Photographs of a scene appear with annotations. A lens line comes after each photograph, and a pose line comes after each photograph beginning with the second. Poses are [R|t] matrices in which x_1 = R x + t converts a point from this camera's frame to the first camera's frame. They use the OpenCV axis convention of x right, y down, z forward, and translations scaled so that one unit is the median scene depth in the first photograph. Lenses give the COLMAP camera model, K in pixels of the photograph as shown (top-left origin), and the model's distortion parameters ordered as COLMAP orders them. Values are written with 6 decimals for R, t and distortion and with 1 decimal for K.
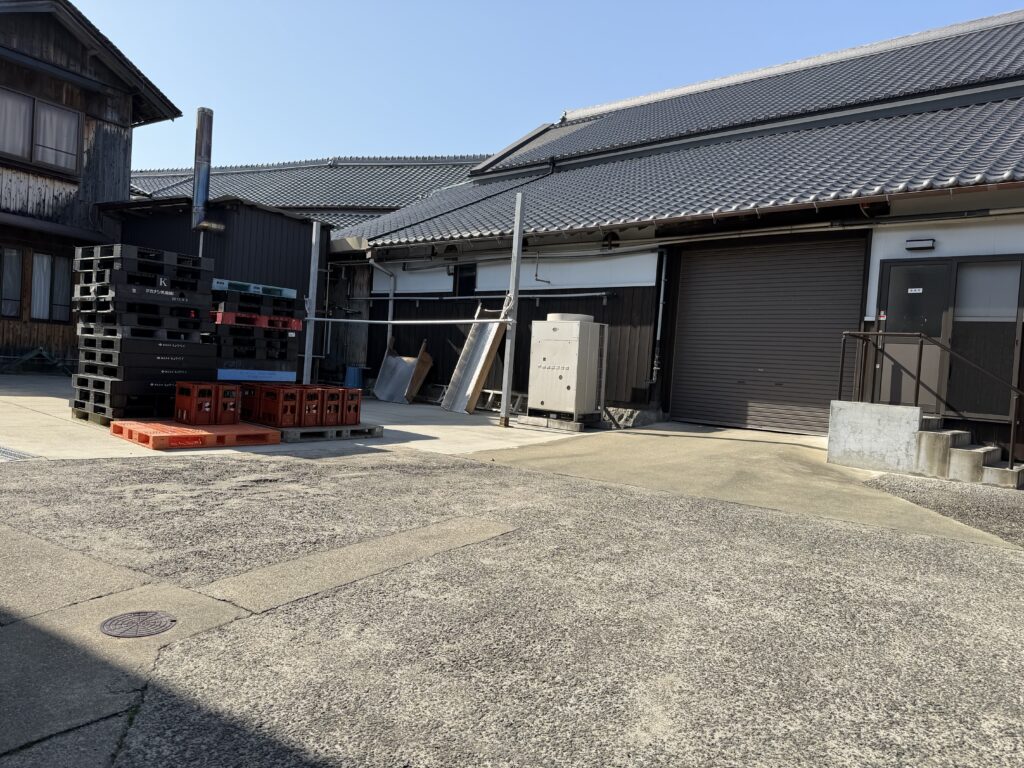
lens RADIAL K [[722.7, 0, 526.3], [0, 722.7, 384.3], [0, 0, 1]] dist [0.066932, -0.069375]
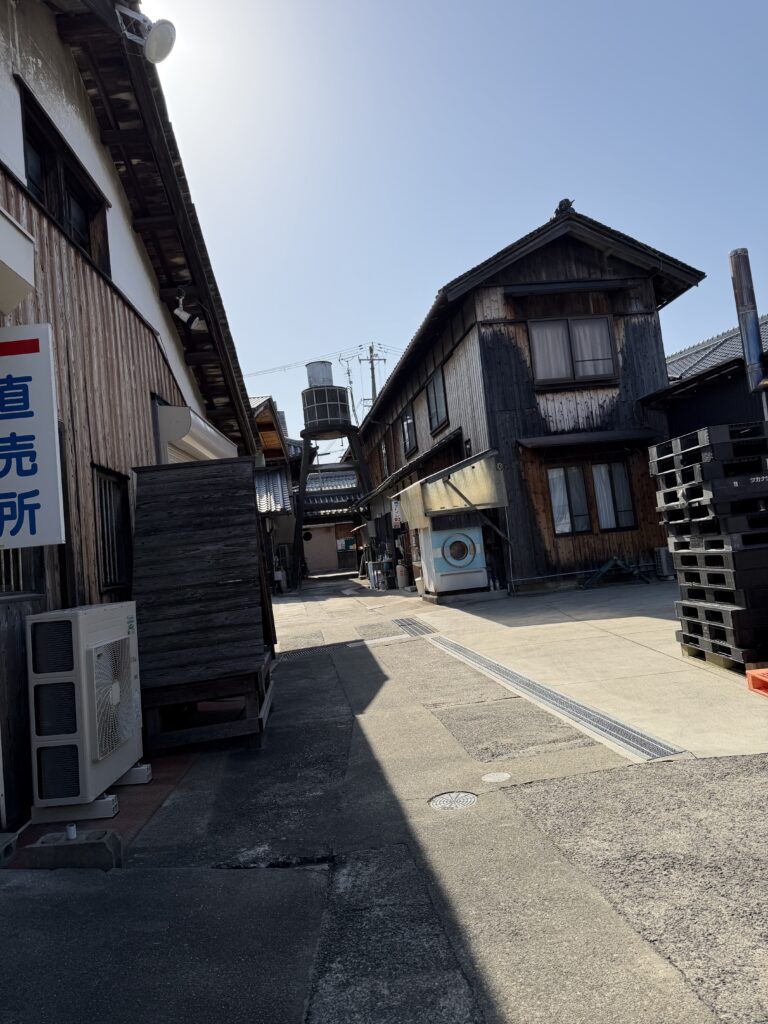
lens RADIAL K [[722.7, 0, 378.0], [0, 722.7, 509.3], [0, 0, 1]] dist [0.066932, -0.069375]
pose [[0.625556, -0.185484, -0.757809, -0.120179], [0.133751, 0.982444, -0.130058, -0.032036], [0.768629, -0.019999, 0.639383, 0.147576]]
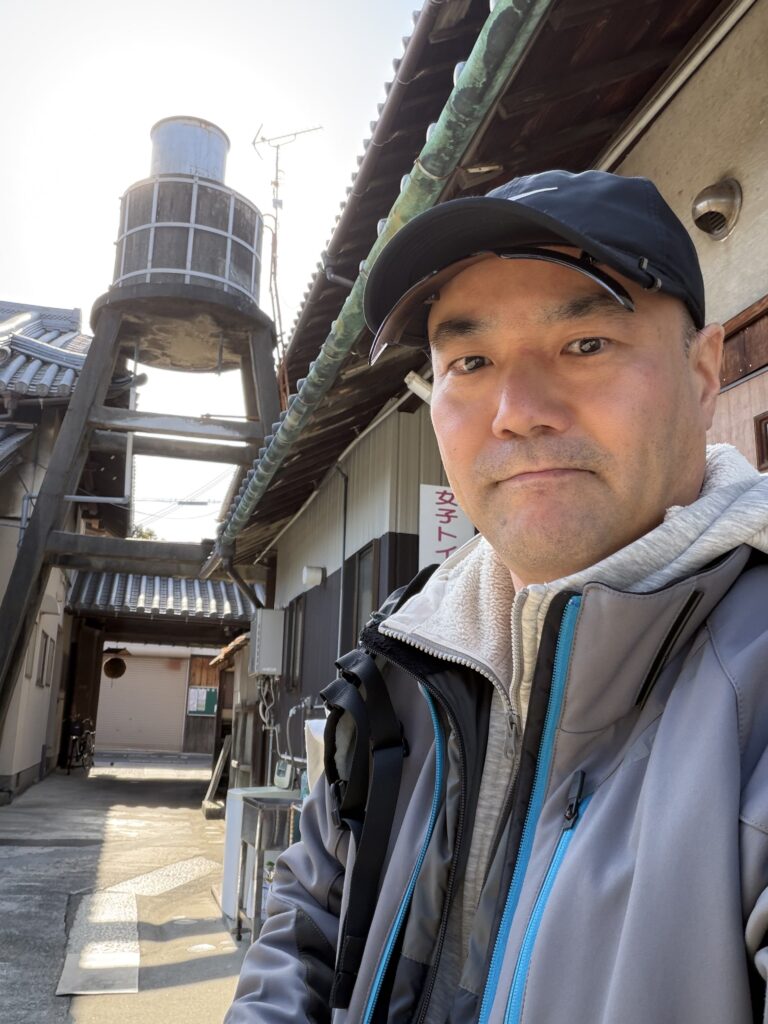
lens RADIAL K [[904.4, 0, 387.4], [0, 904.4, 511.5], [0, 0, 1]] dist [0.006560, -0.002127]
pose [[0.728684, -0.210937, -0.651556, -1.064964], [0.012421, 0.955299, -0.295380, -0.129886], [0.684738, 0.207146, 0.698731, 0.924931]]
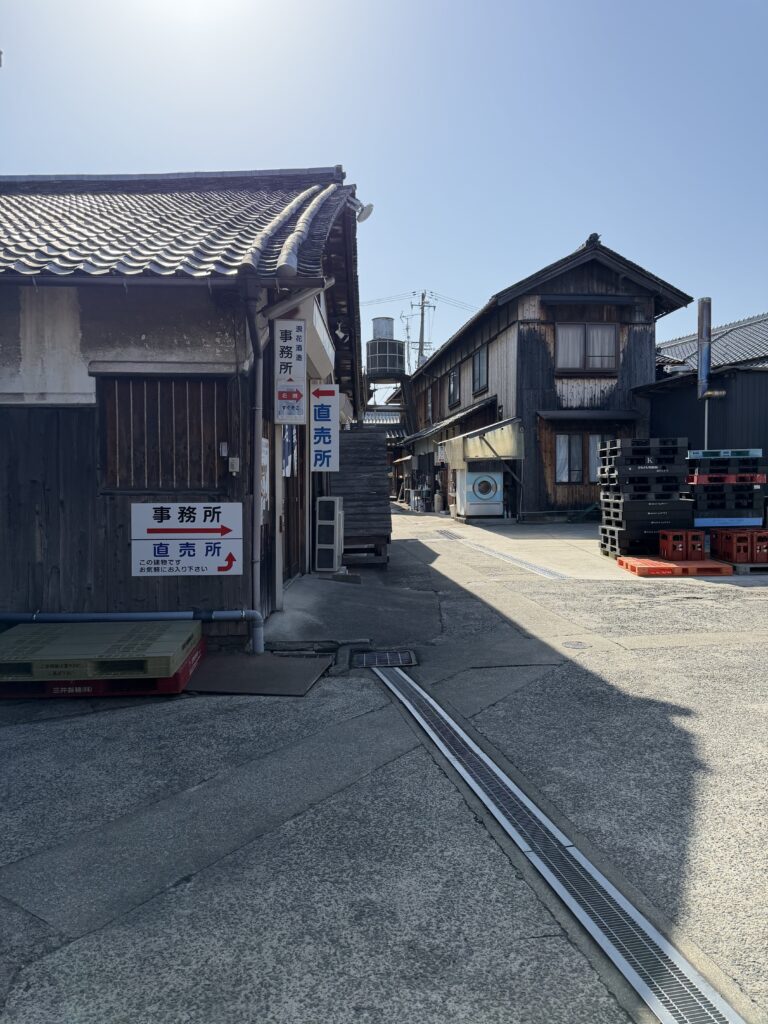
lens RADIAL K [[722.7, 0, 368.3], [0, 722.7, 517.1], [0, 0, 1]] dist [0.066932, -0.069375]
pose [[0.603211, -0.038019, -0.796675, 0.179122], [0.034155, 0.999178, -0.021822, -0.009598], [0.796850, -0.014047, 0.604014, -0.176967]]
